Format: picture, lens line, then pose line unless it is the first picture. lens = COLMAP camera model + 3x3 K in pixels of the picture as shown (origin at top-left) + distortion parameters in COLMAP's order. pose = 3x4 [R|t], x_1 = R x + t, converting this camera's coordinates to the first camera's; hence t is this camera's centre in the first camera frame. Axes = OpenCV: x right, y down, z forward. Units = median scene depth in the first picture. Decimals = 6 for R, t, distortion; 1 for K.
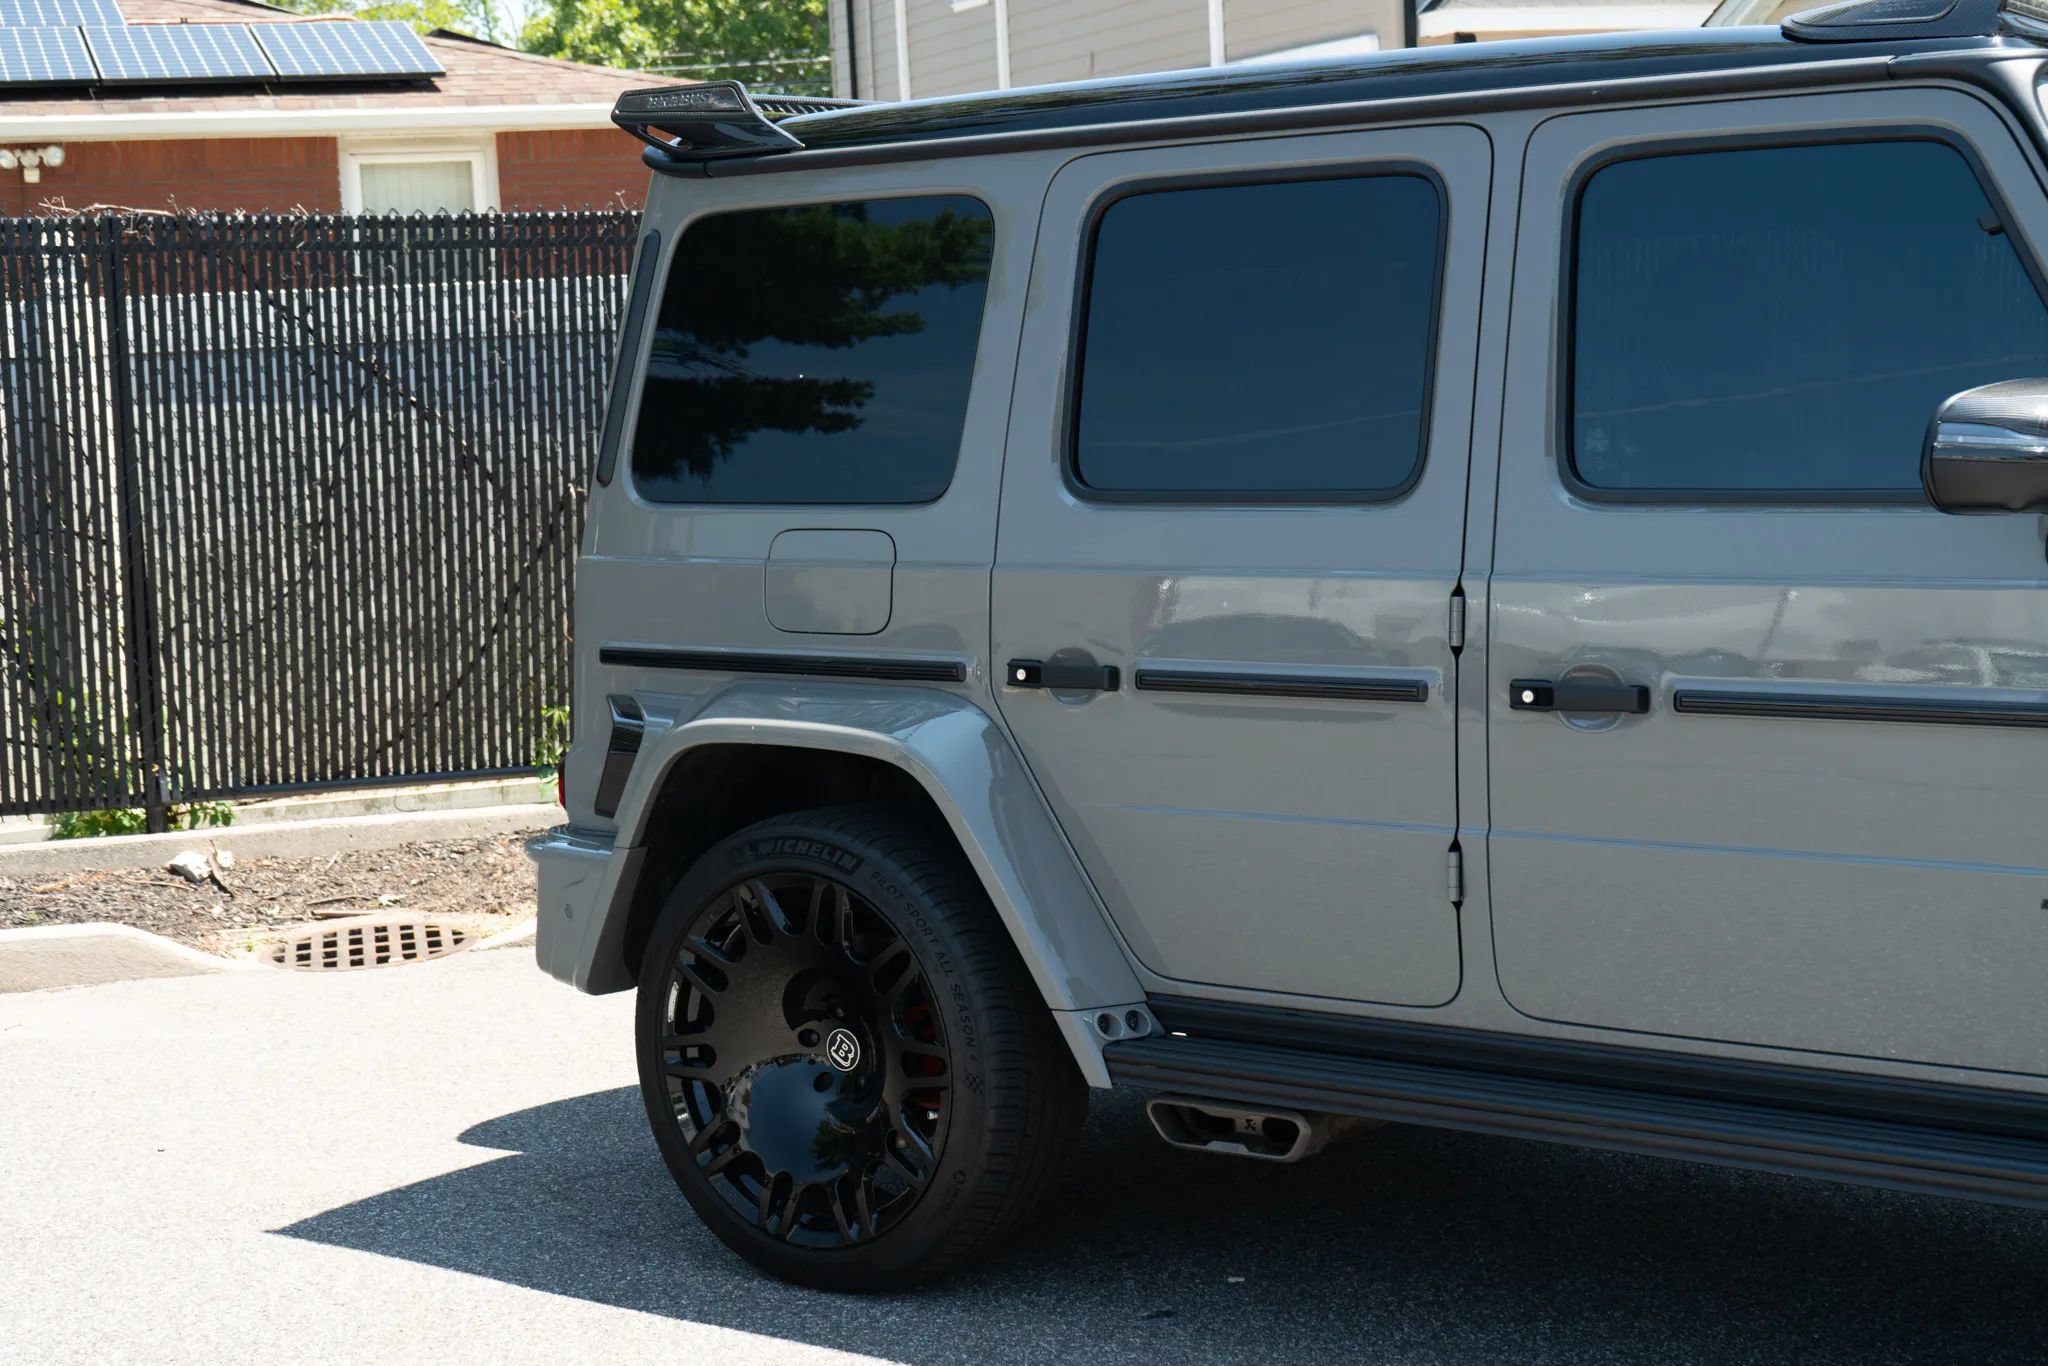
lens RADIAL K [[3163.0, 0, 1024.0], [0, 3163.0, 683.0], [0, 0, 1]] dist [0.028464, 0.115250]
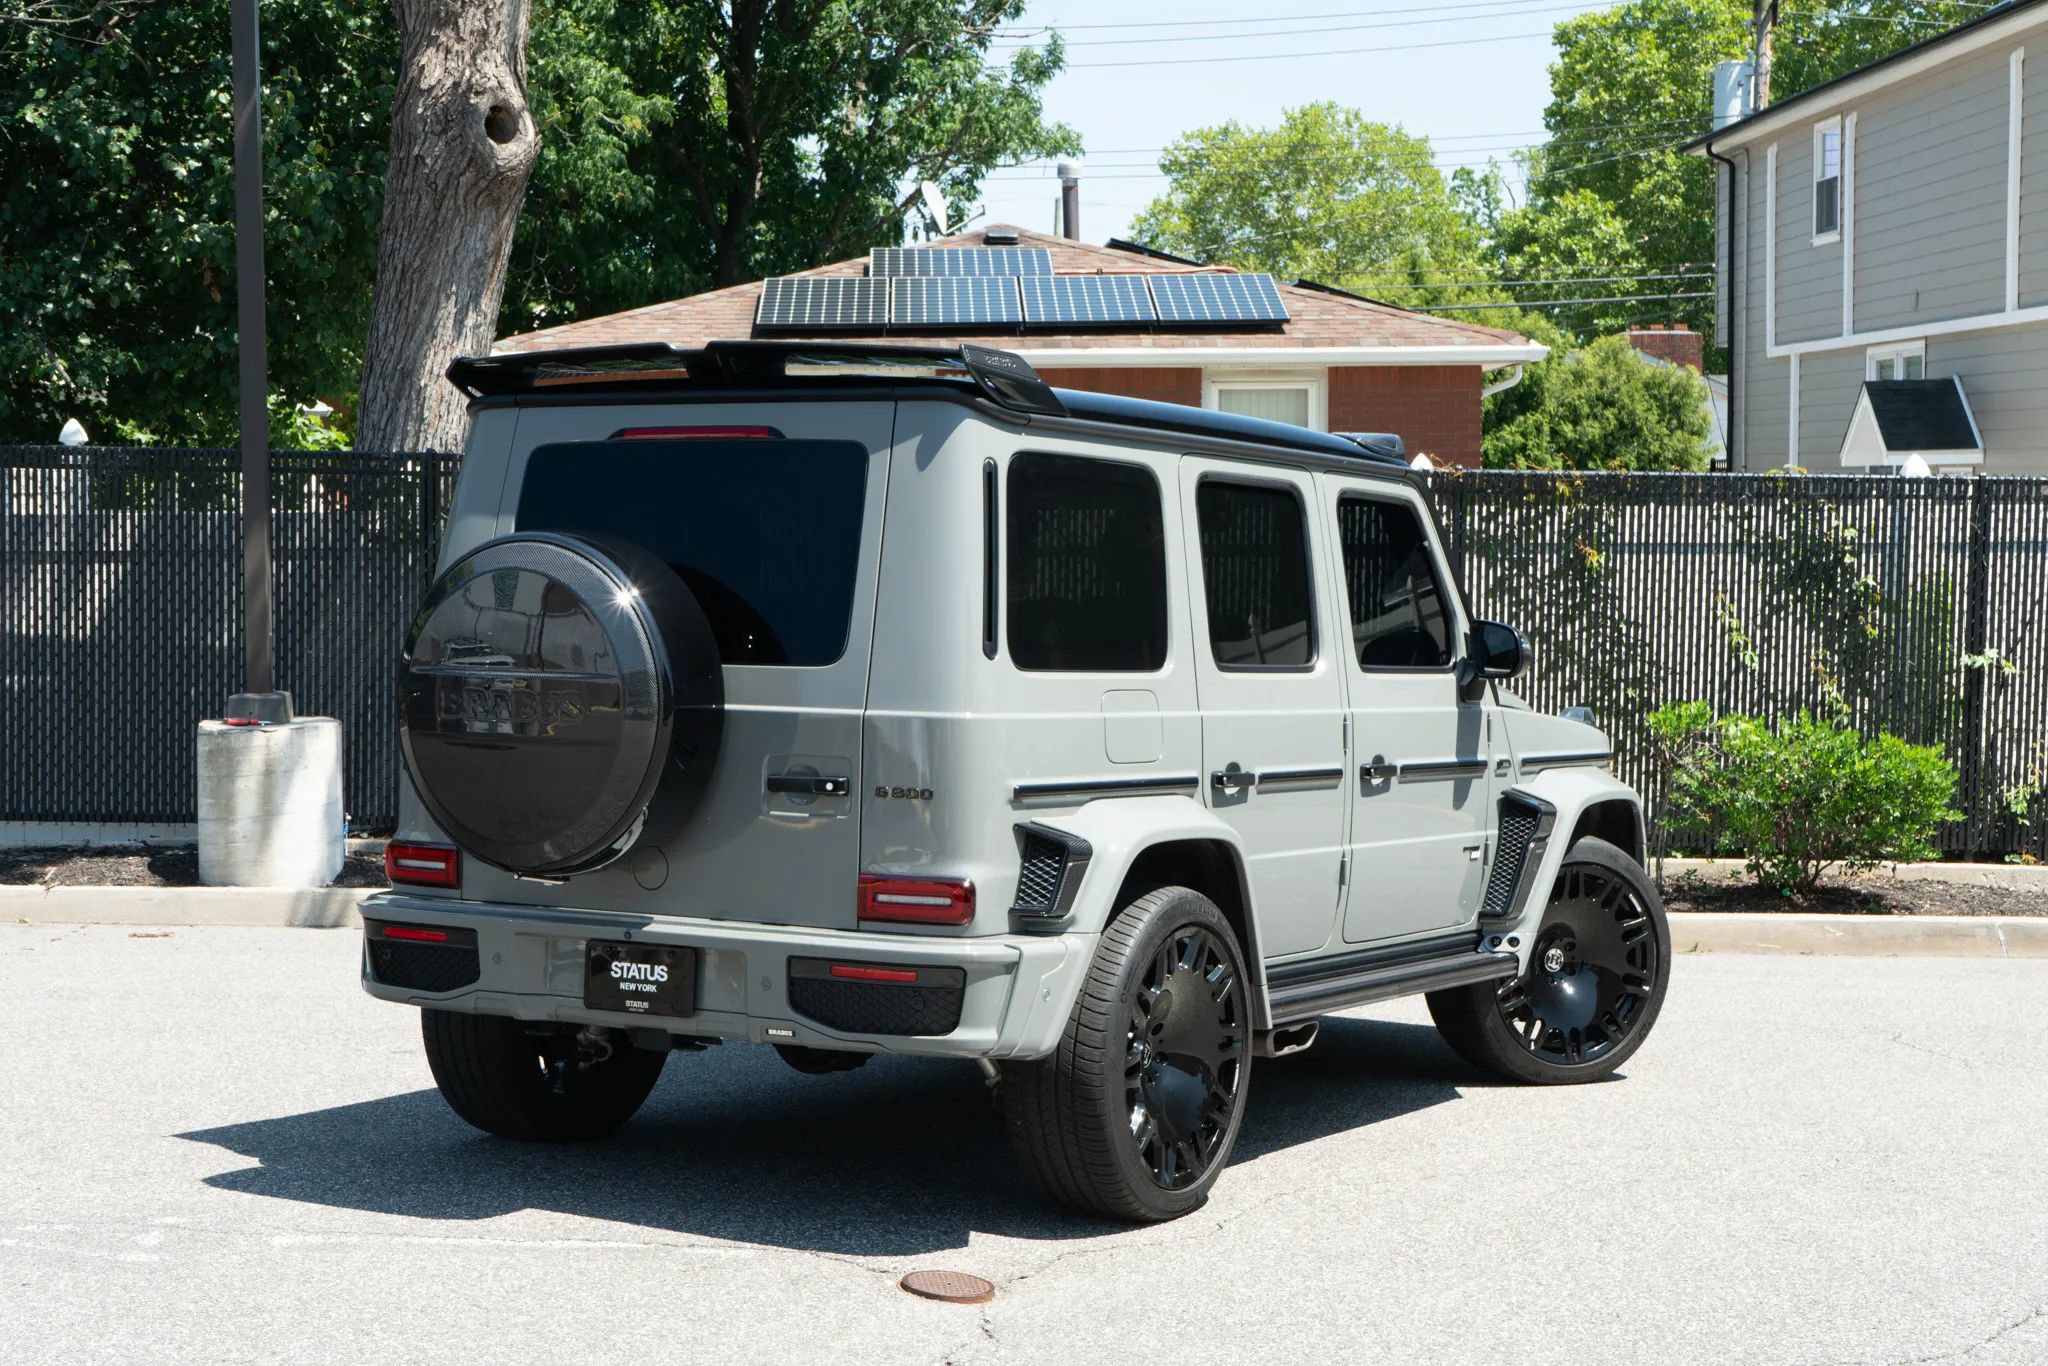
lens RADIAL K [[3296.6, 0, 1024.0], [0, 3296.6, 683.0], [0, 0, 1]] dist [0.009072, 0.230784]
pose [[0.951425, 0.057281, -0.302504, 0.118765], [-0.074244, 0.996230, -0.044865, 0.015748], [0.298794, 0.065145, 0.952092, -0.256324]]
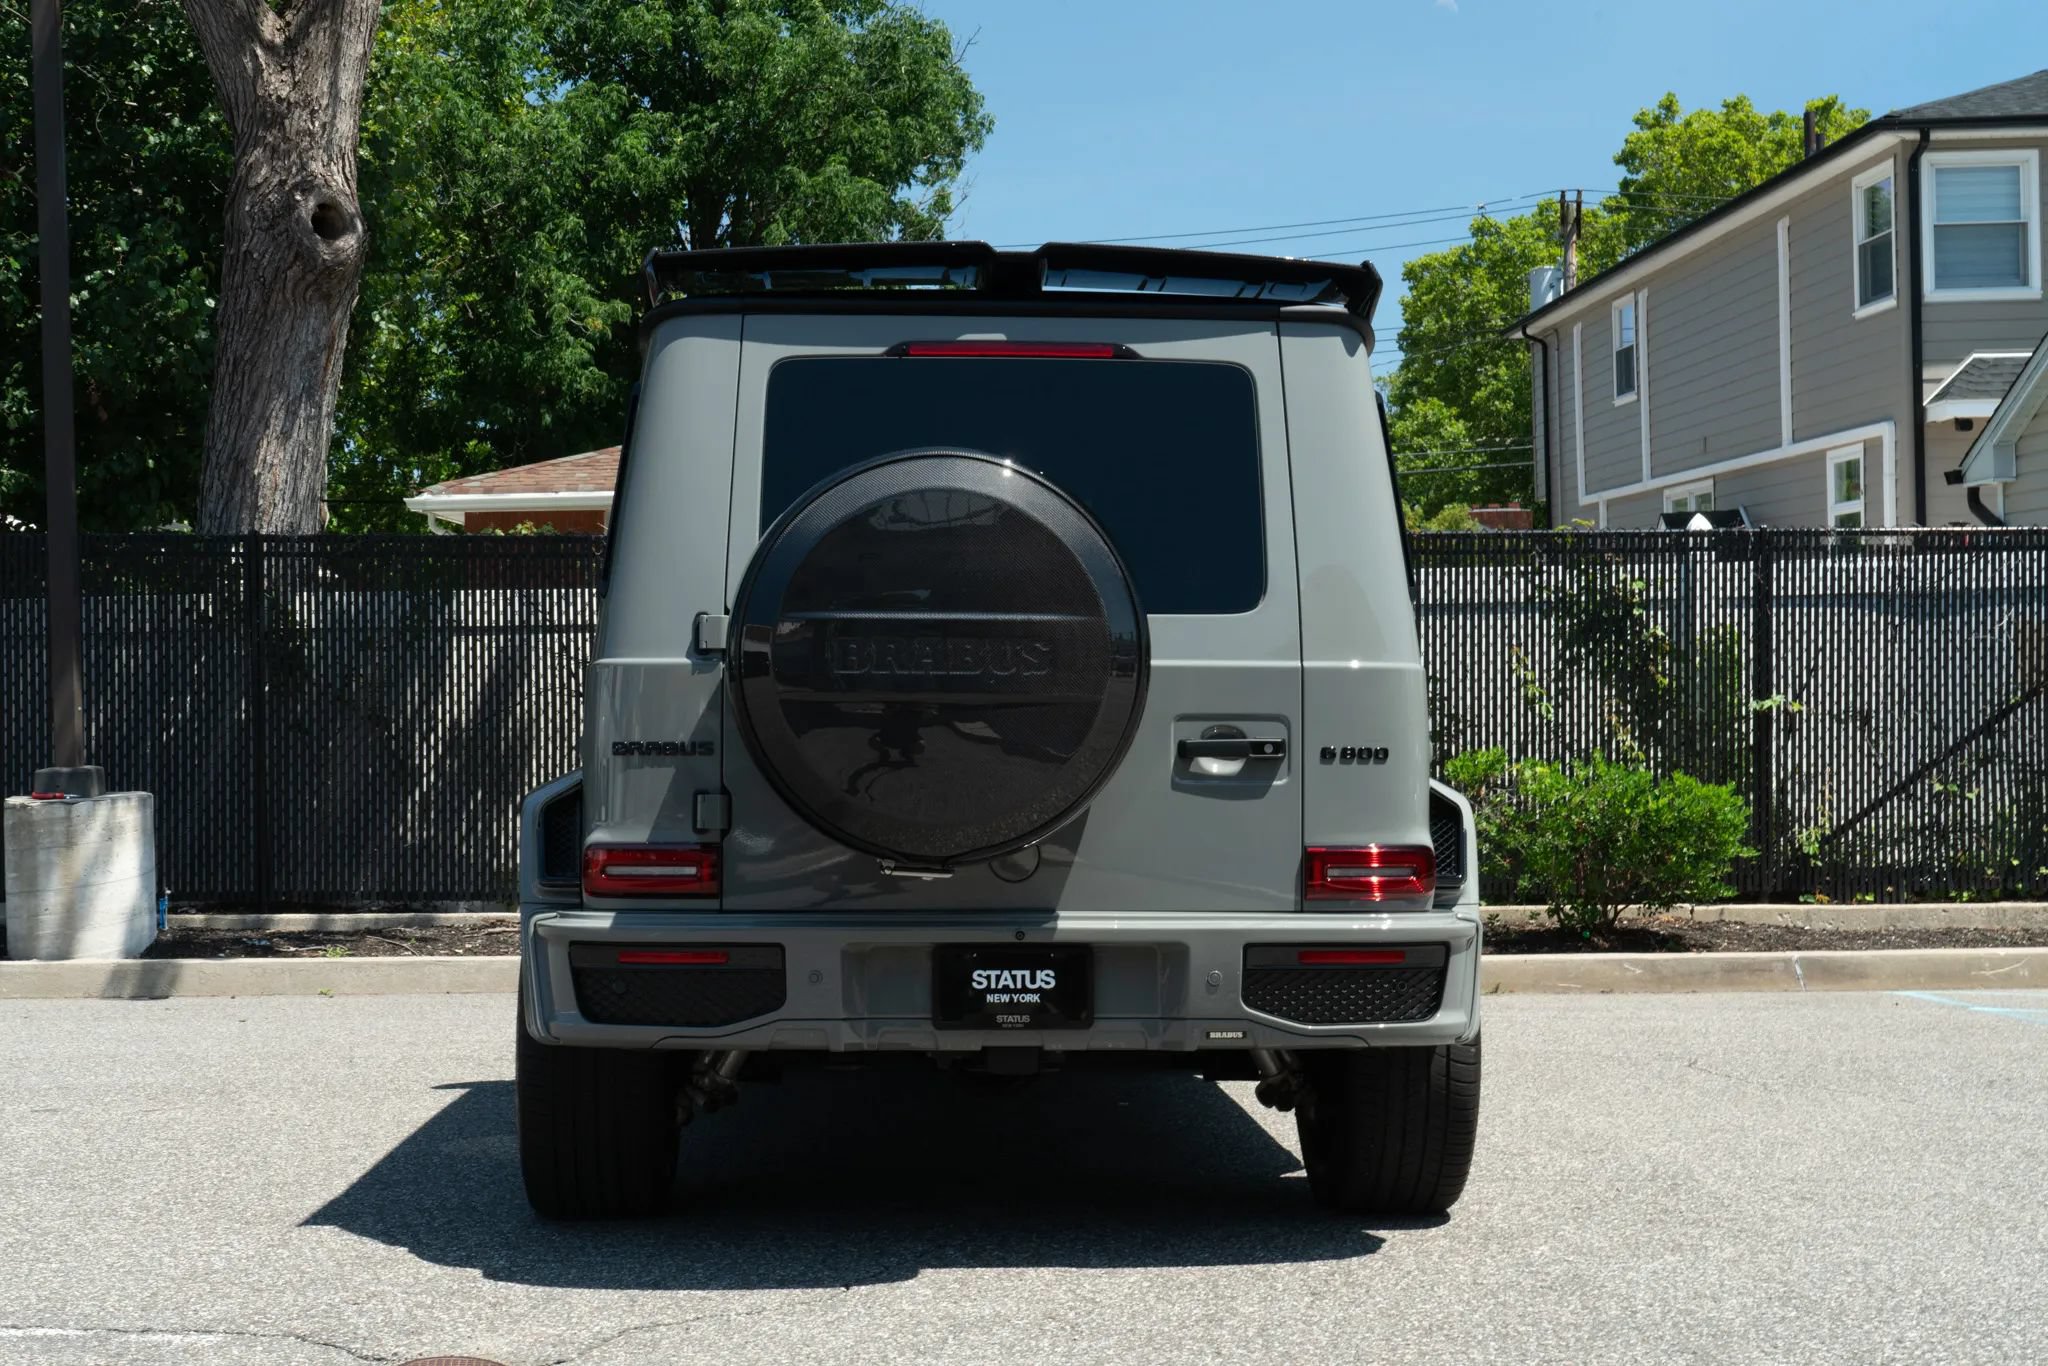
lens RADIAL K [[2678.2, 0, 1024.0], [0, 2678.2, 683.0], [0, 0, 1]] dist [0.033417, -0.006360]
pose [[0.955135, 0.020739, -0.295443, 0.117233], [-0.052478, 0.993612, -0.099906, 0.027811], [0.291484, 0.110928, 0.950122, -0.120803]]
